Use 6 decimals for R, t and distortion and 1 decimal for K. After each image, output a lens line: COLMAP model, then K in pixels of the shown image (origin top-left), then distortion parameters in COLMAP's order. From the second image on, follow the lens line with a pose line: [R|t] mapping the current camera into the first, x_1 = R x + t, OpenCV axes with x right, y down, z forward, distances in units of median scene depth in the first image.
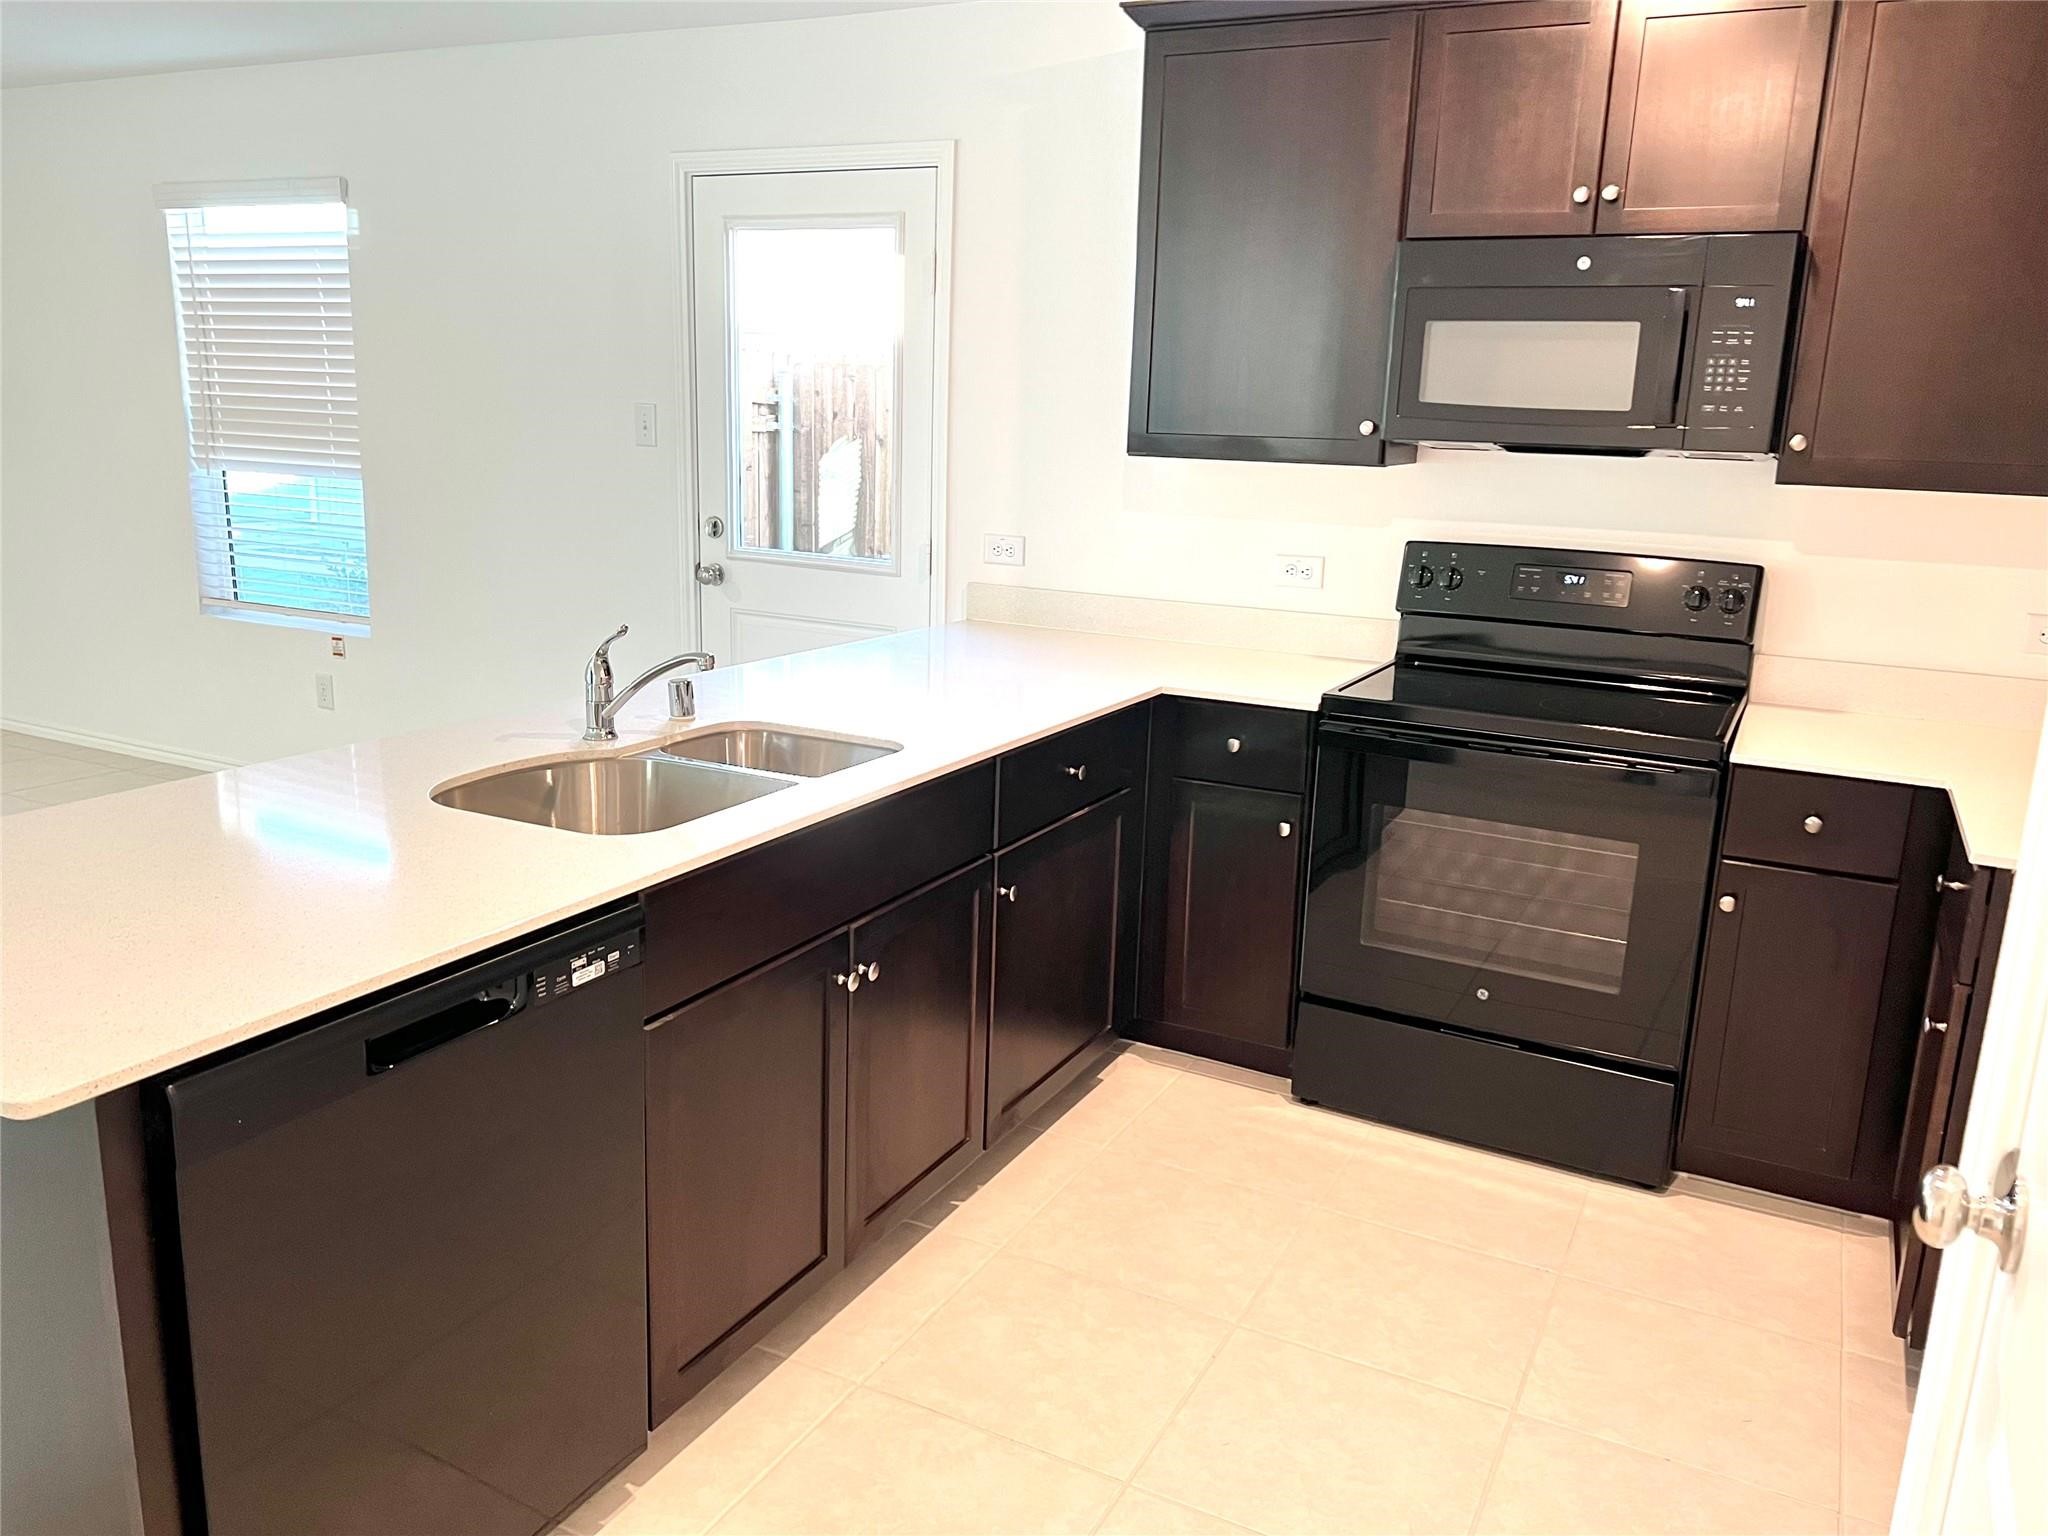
lens RADIAL K [[1525.7, 0, 1054.5], [0, 1525.7, 759.2], [0, 0, 1]] dist [0.114312, -0.182073]
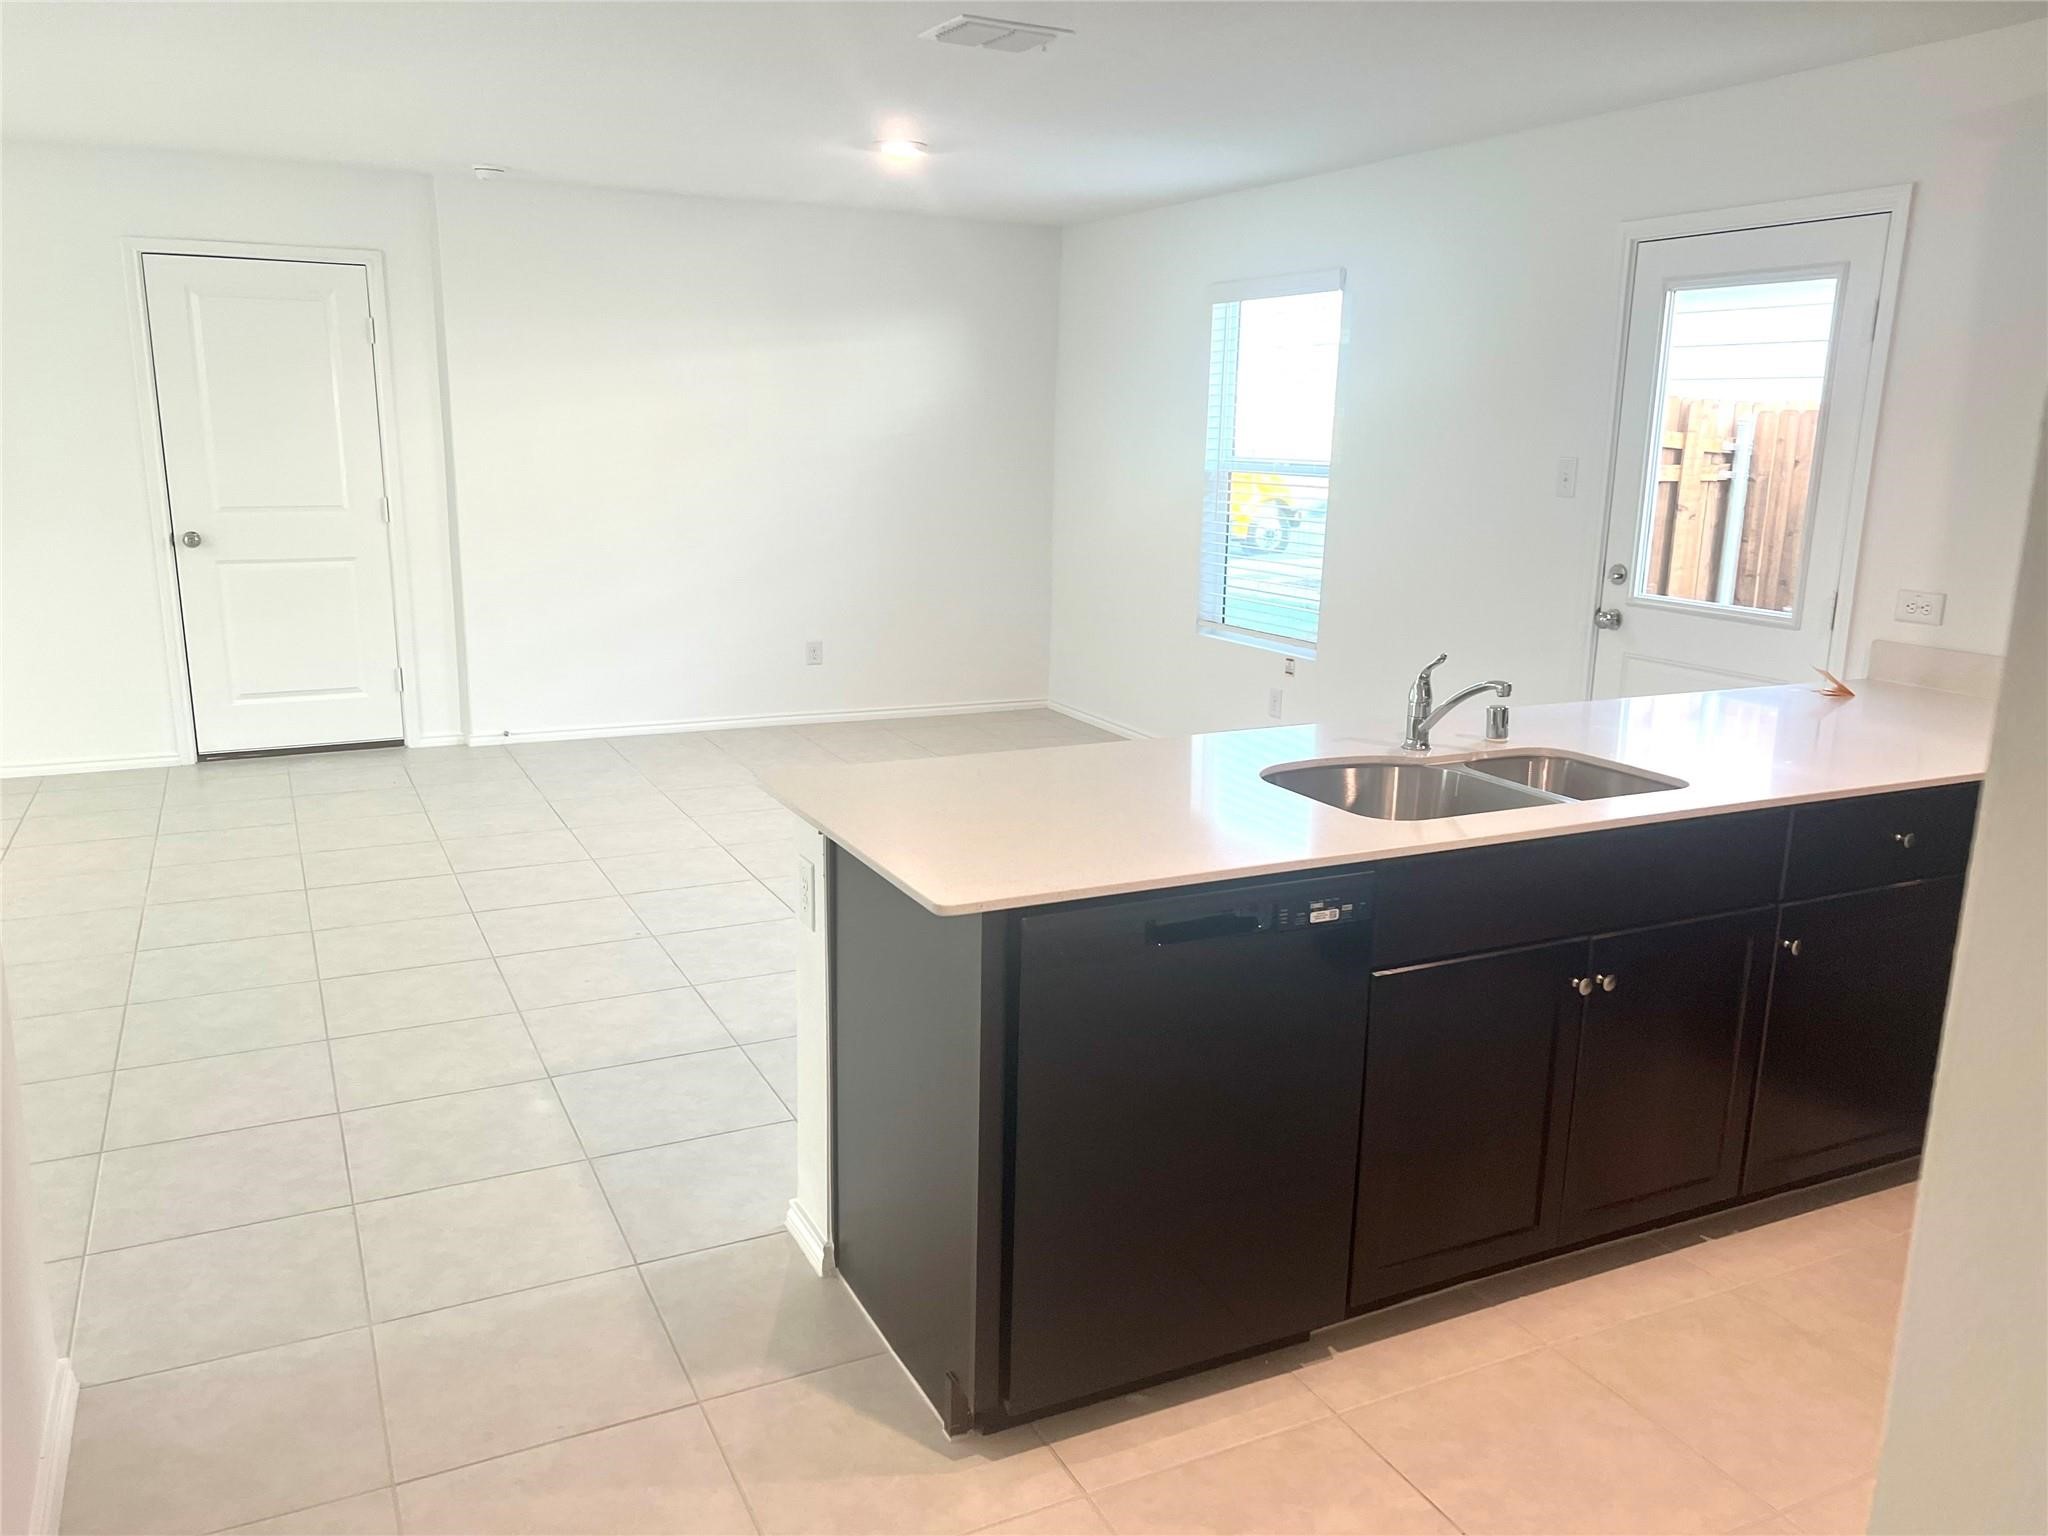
lens RADIAL K [[1534.4, 0, 1024.0], [0, 1534.4, 768.0], [0, 0, 1]] dist [0.071788, -0.114608]
pose [[0.798190, 0.110235, -0.592234, 0.131357], [-0.123973, 0.992130, 0.017583, 0.014100], [0.589511, 0.059387, 0.805574, -0.098980]]
